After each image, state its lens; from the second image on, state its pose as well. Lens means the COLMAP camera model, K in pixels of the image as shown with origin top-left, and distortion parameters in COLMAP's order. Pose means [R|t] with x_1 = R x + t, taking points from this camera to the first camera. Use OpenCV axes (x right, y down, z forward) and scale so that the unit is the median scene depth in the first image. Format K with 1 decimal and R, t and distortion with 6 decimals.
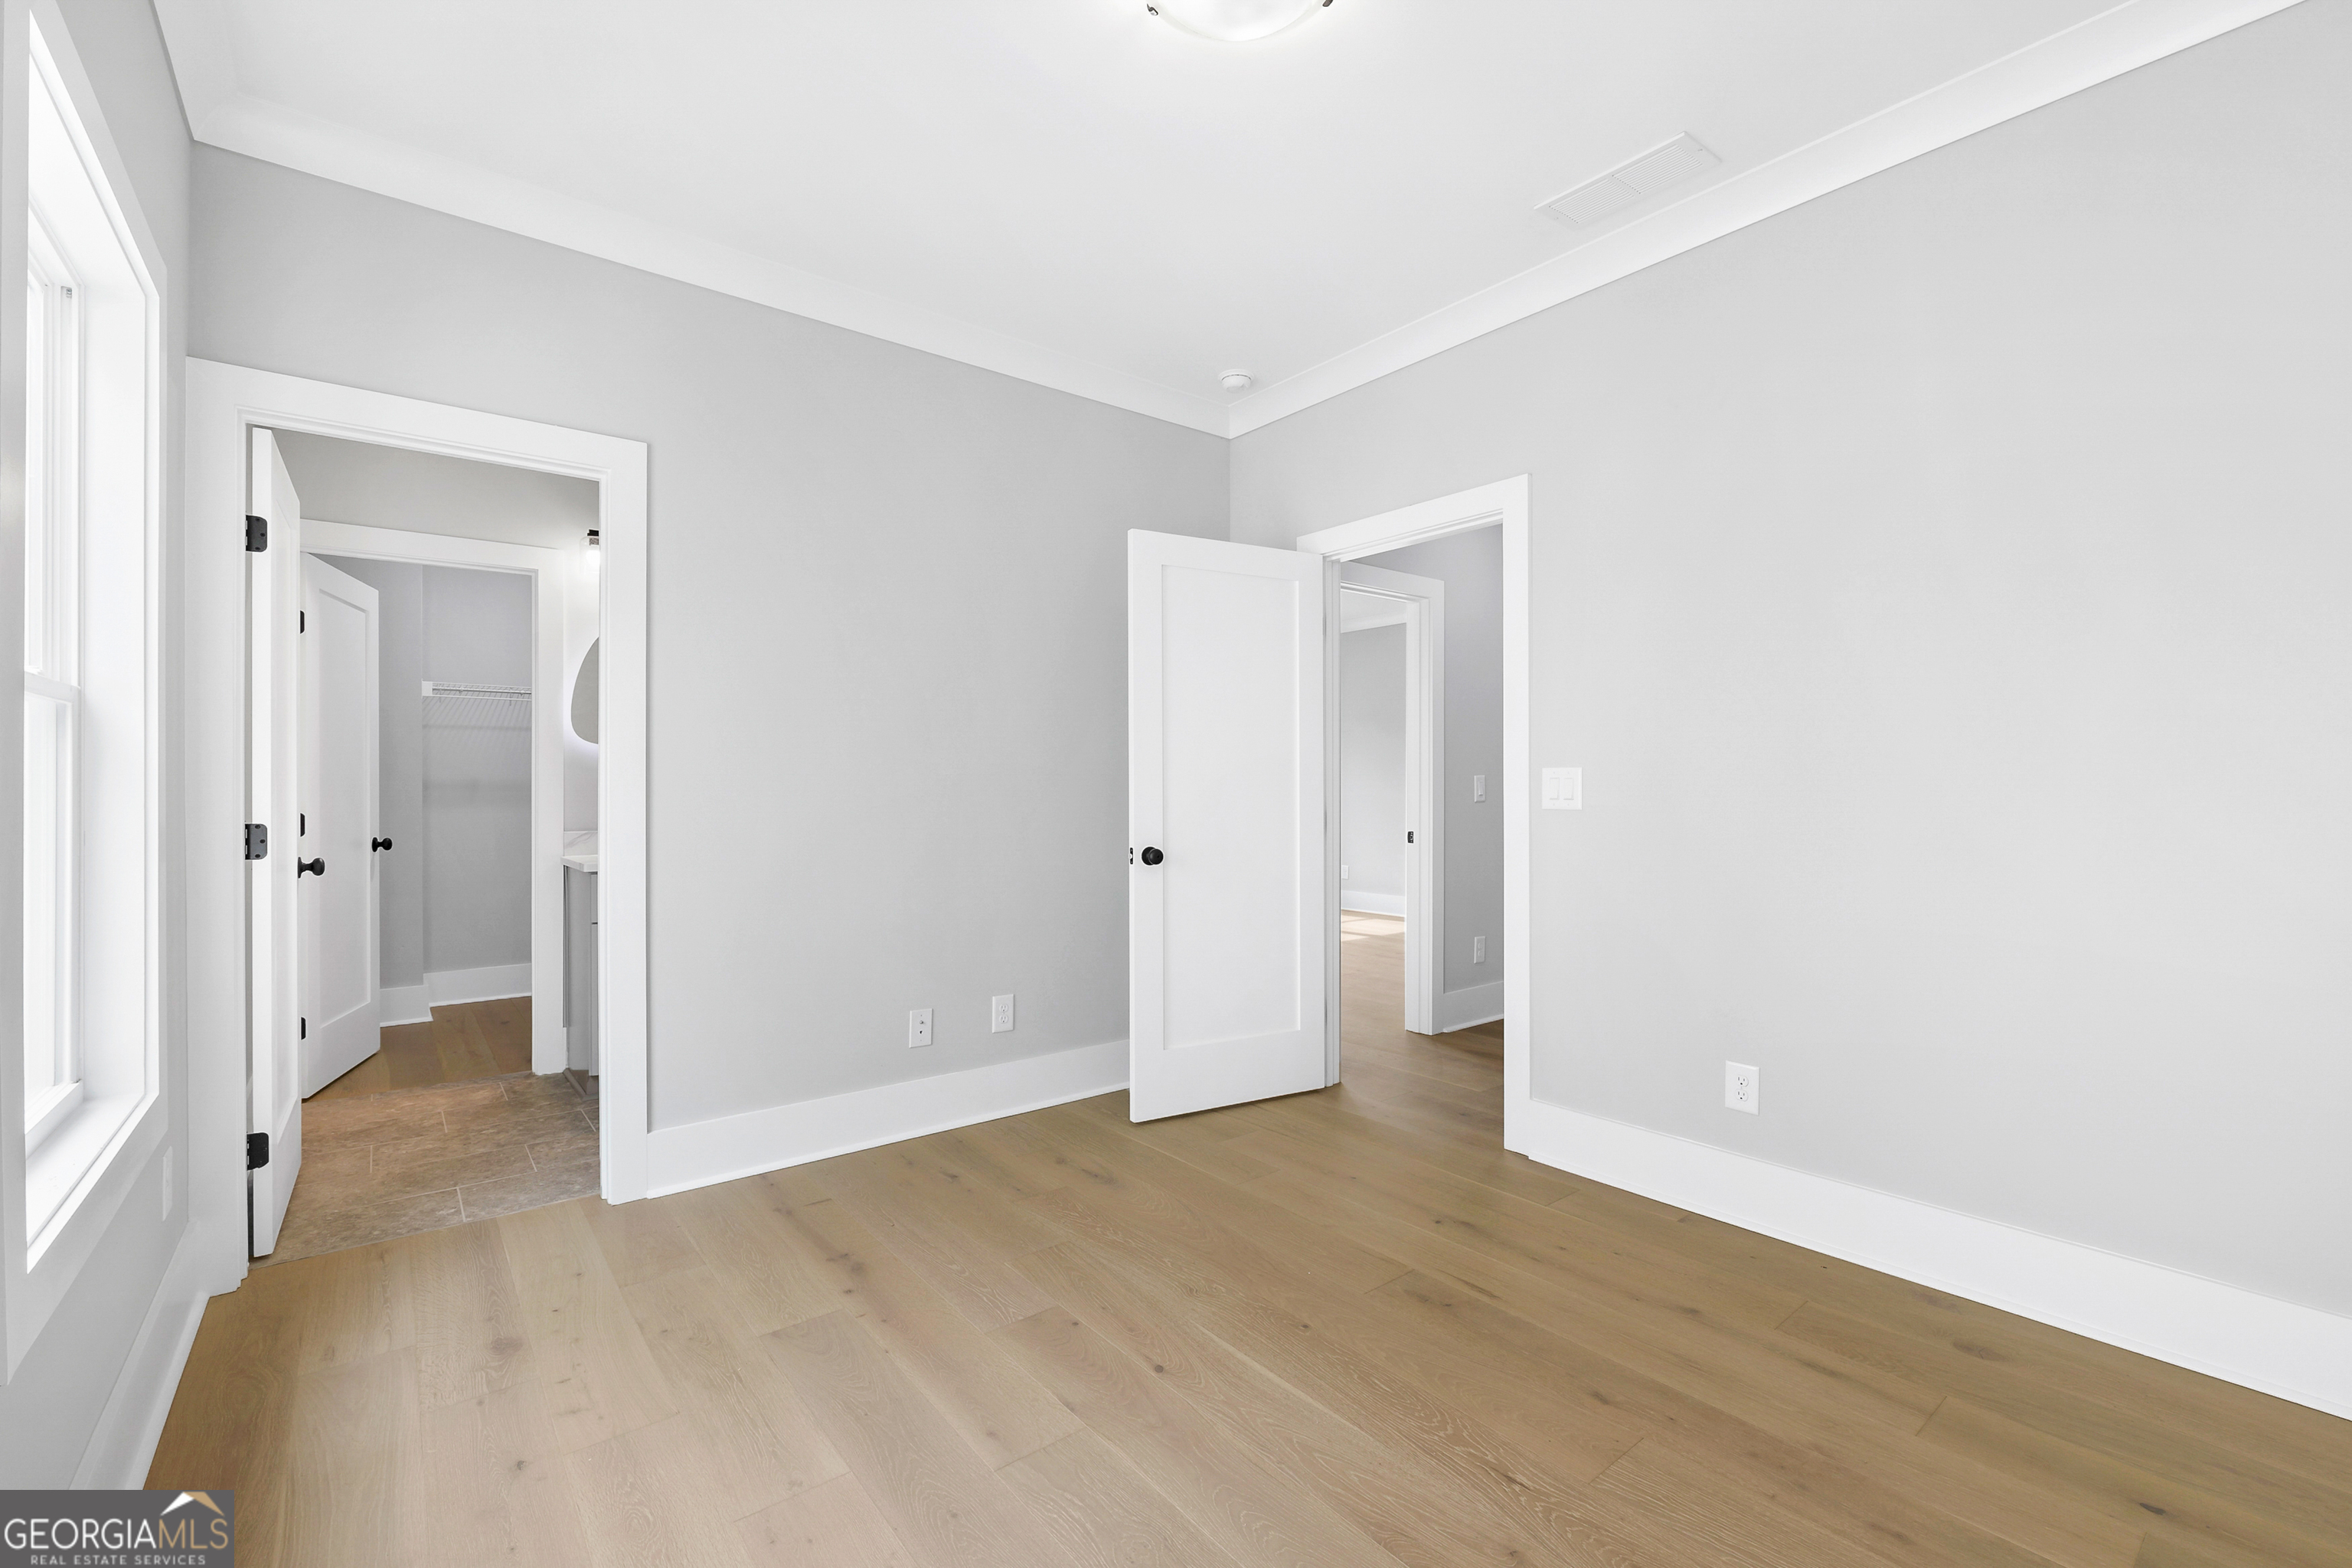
lens RADIAL K [[996.7, 0, 1157.9], [0, 996.7, 781.0], [0, 0, 1]] dist [-0.003181, 0.000143]
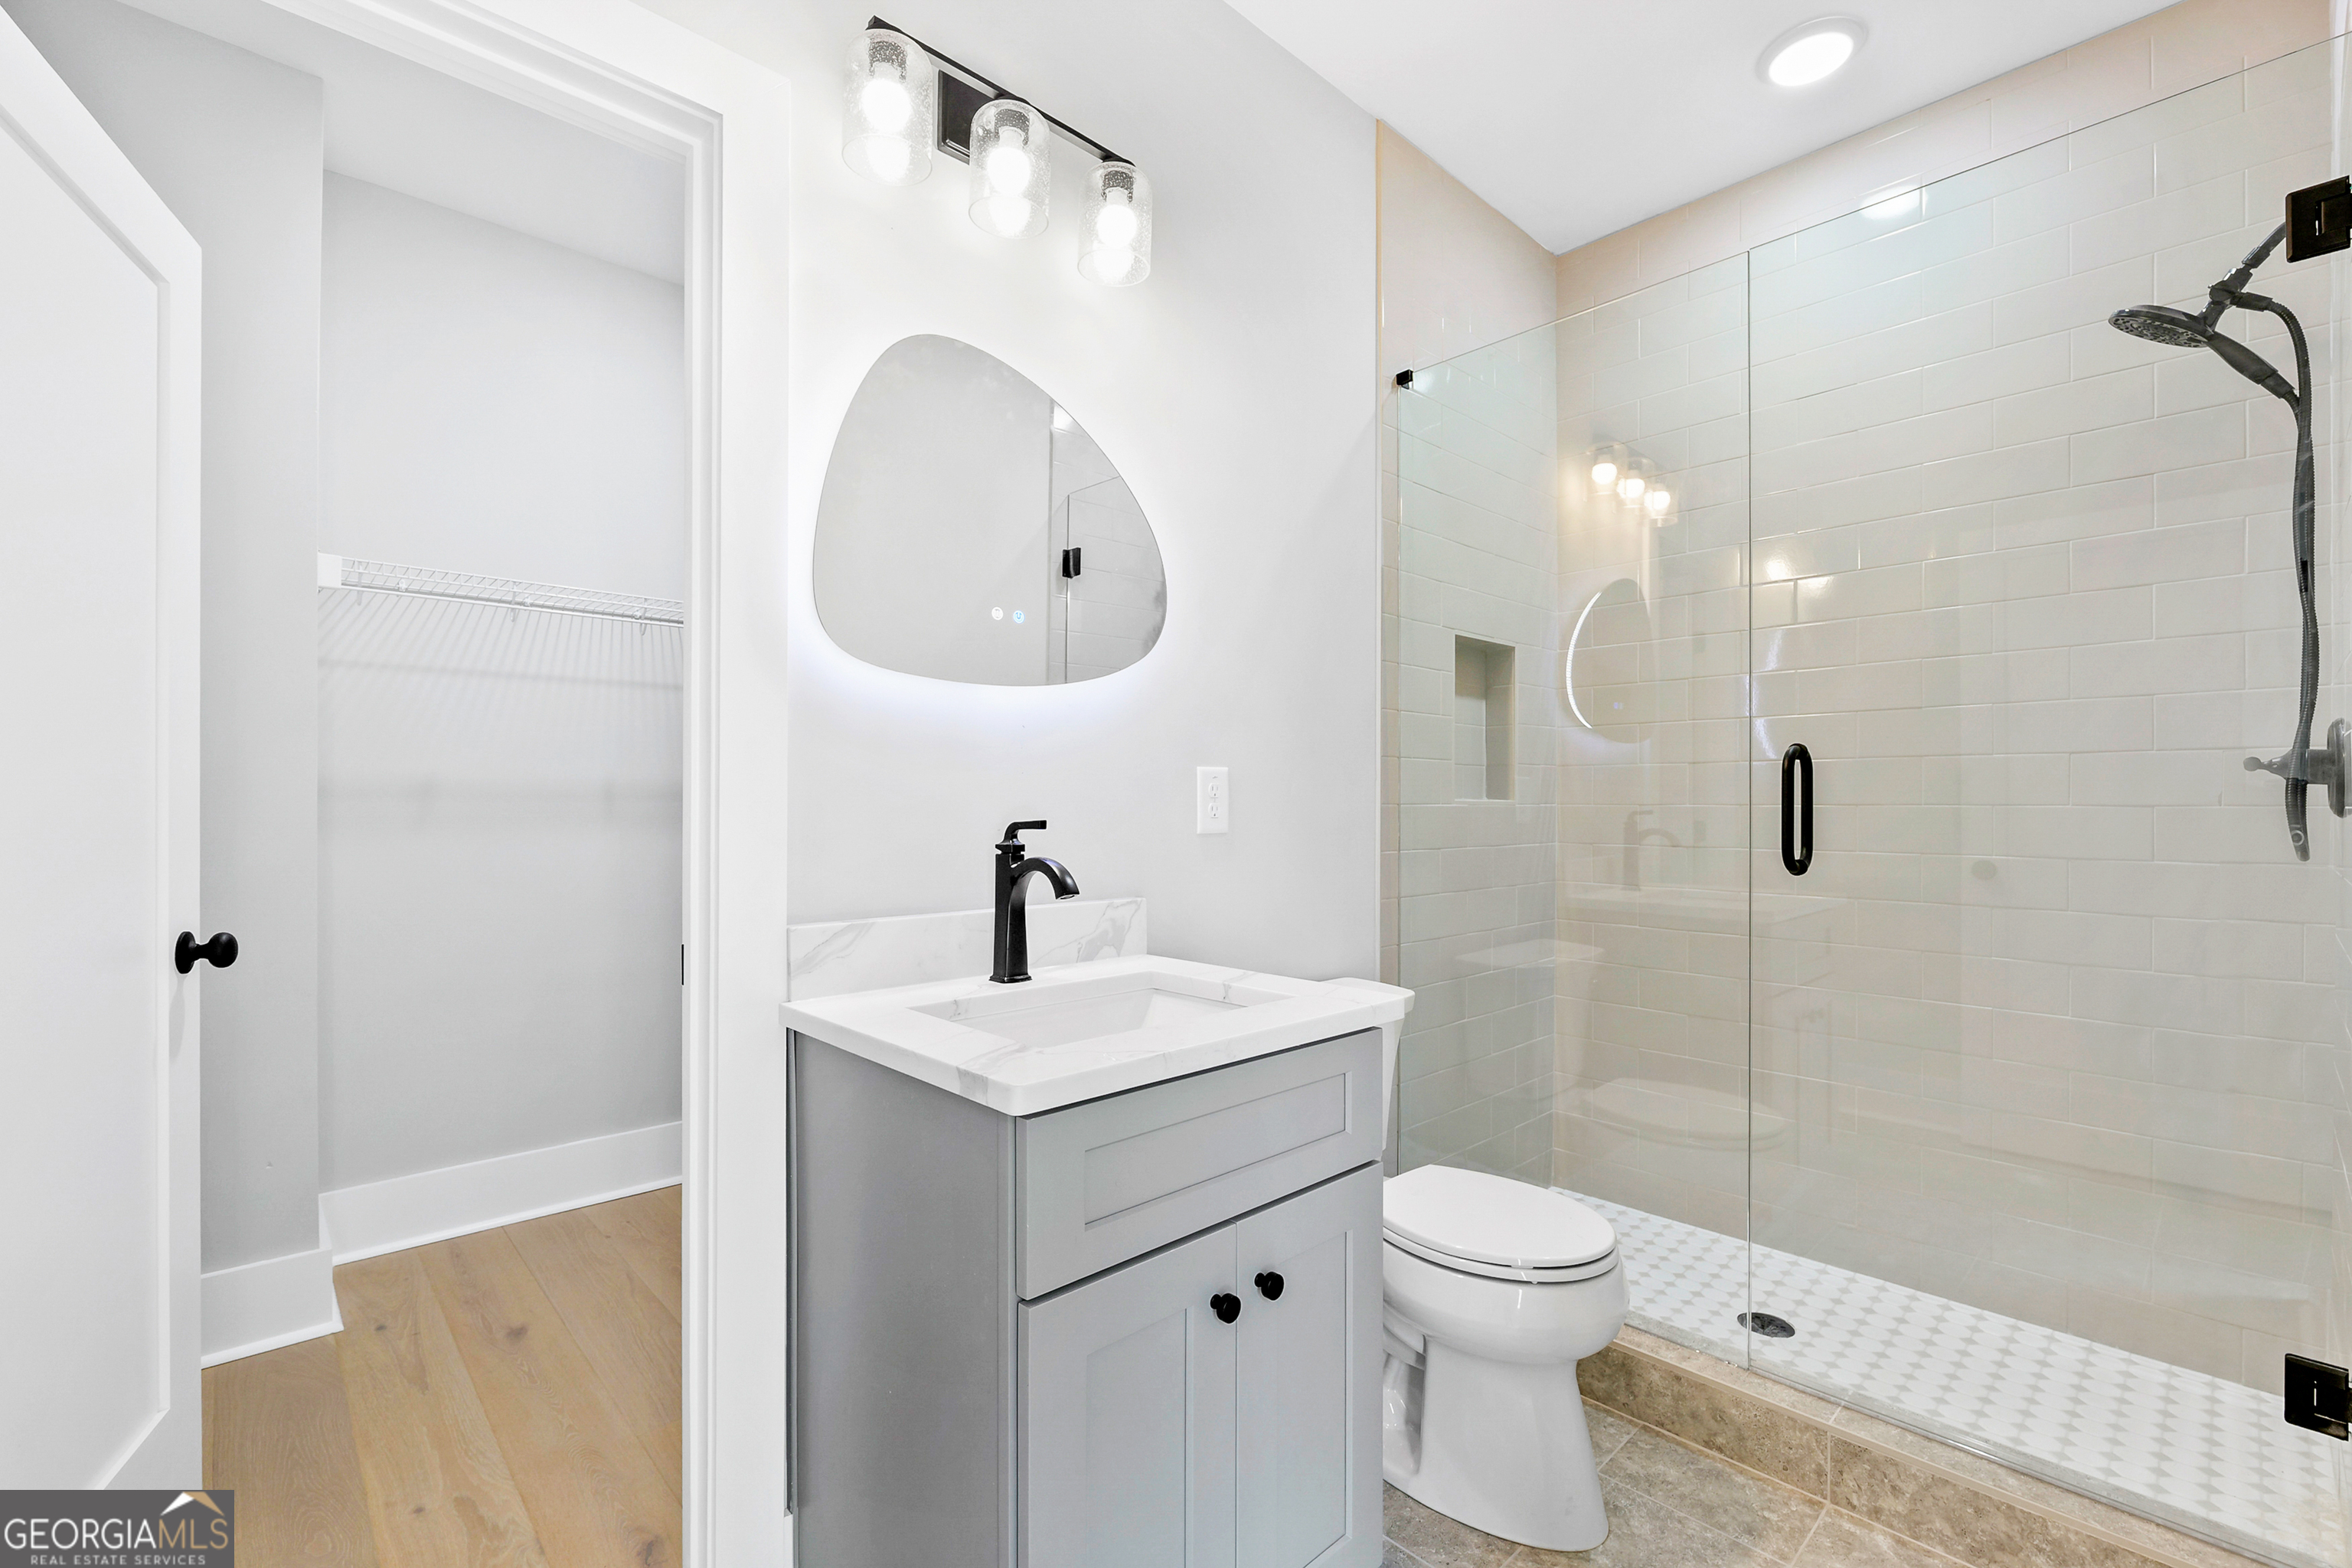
lens RADIAL K [[996.7, 0, 1192.5], [0, 996.7, 793.8], [0, 0, 1]] dist [-0.003181, 0.000143]
pose [[0.994666, 0.008023, 0.102837, -0.462551], [-0.007970, 0.999968, -0.000933, 0.003490], [-0.102841, 0.000109, 0.994698, 0.605909]]
